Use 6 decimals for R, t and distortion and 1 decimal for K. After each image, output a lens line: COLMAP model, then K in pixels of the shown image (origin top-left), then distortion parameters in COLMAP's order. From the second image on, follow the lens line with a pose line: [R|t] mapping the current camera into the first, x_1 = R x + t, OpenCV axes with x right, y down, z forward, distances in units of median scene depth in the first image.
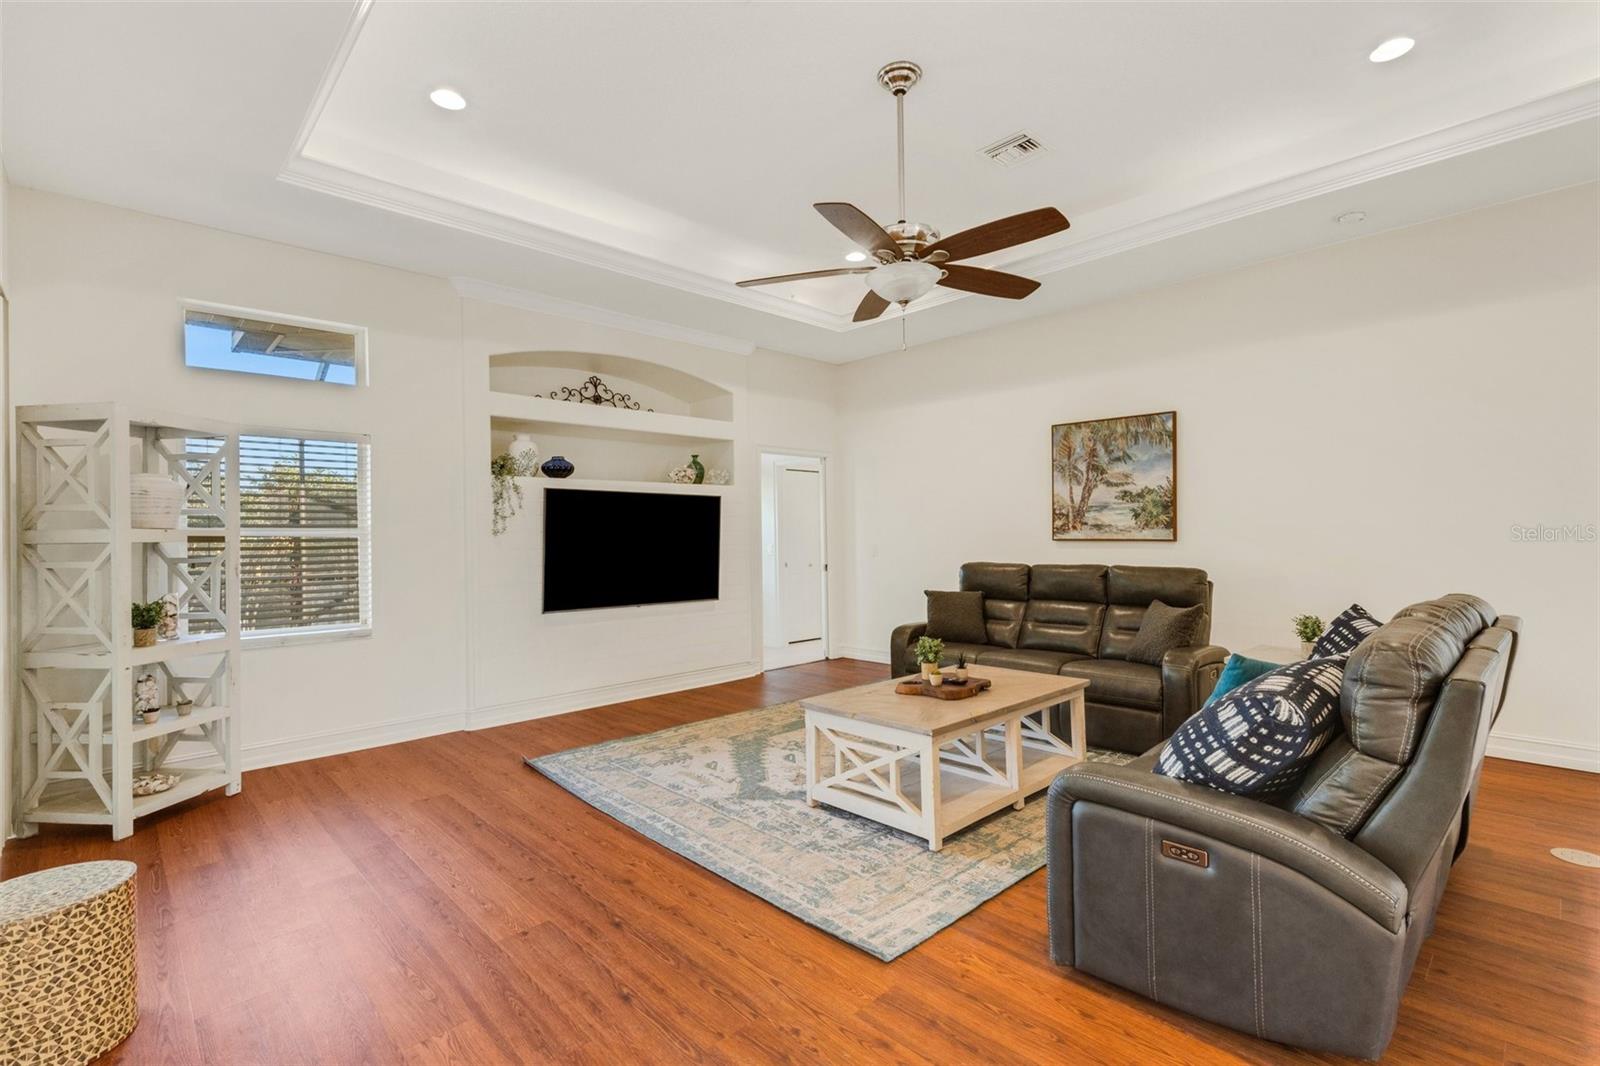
lens RADIAL K [[727.6, 0, 805.1], [0, 727.6, 529.7], [0, 0, 1]] dist [0.008431, -0.001069]
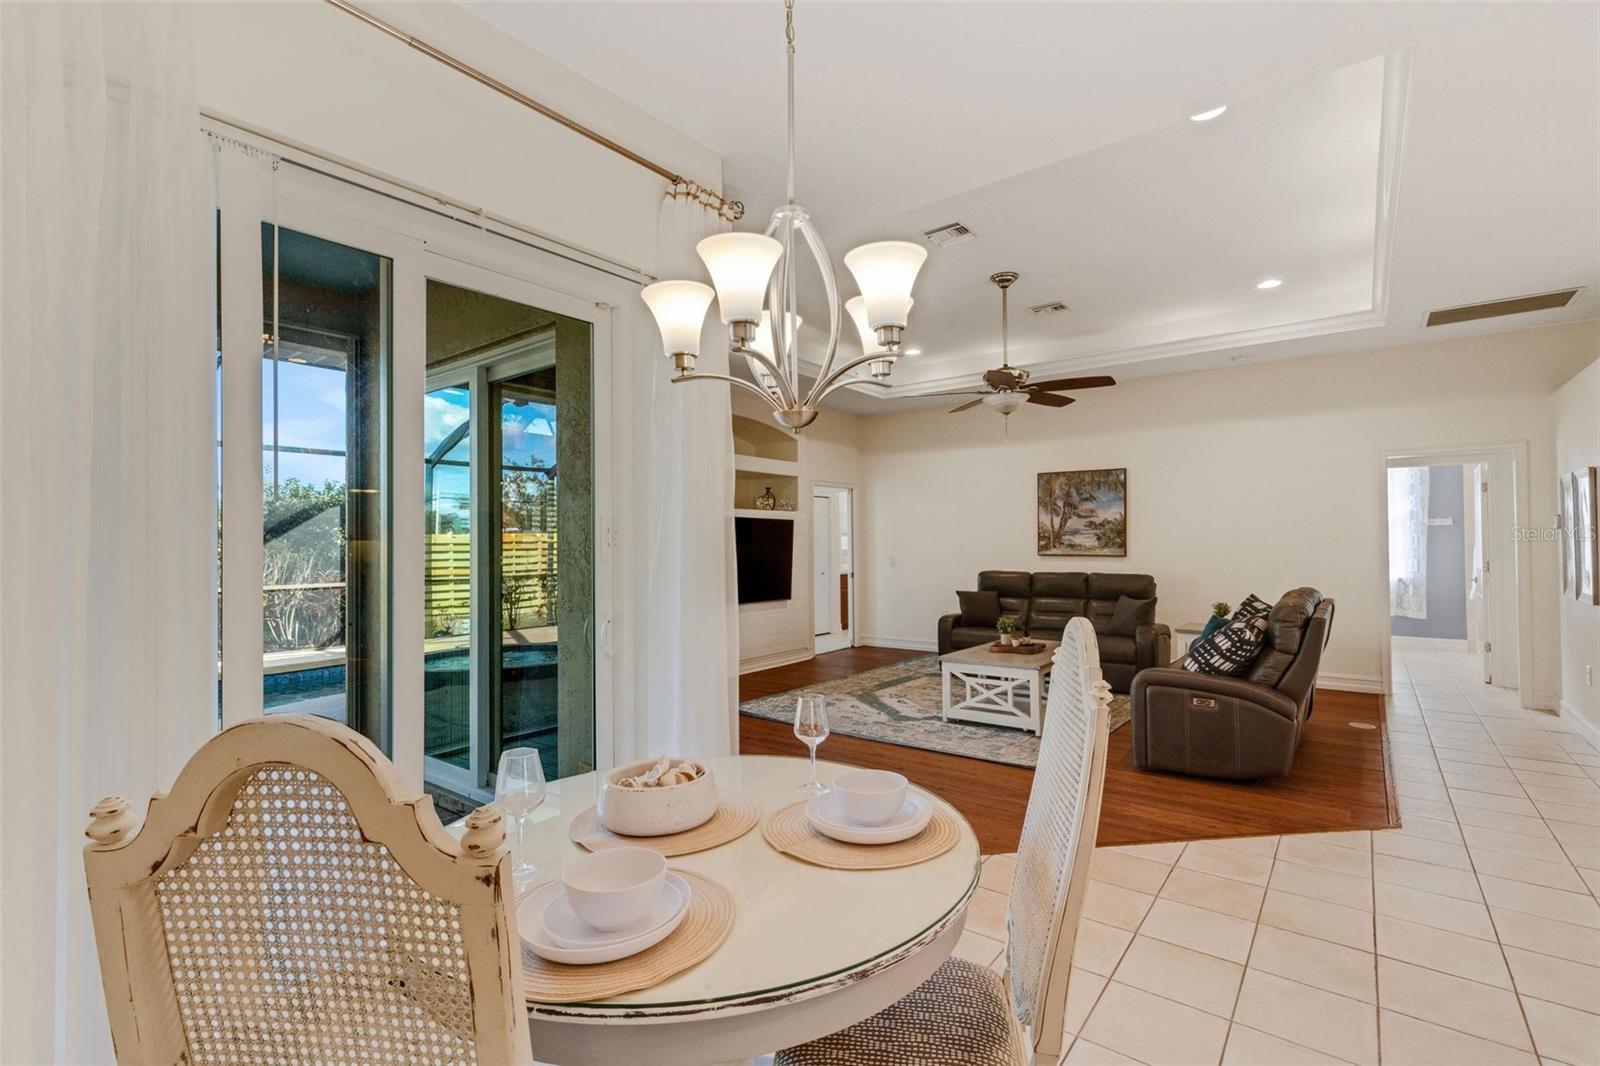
lens RADIAL K [[727.6, 0, 798.8], [0, 727.6, 527.3], [0, 0, 1]] dist [0.008431, -0.001069]
pose [[0.988740, 0.010360, 0.149286, -0.441088], [-0.007943, 0.999828, -0.016781, -0.015941], [-0.149434, 0.015406, 0.988652, -0.431883]]
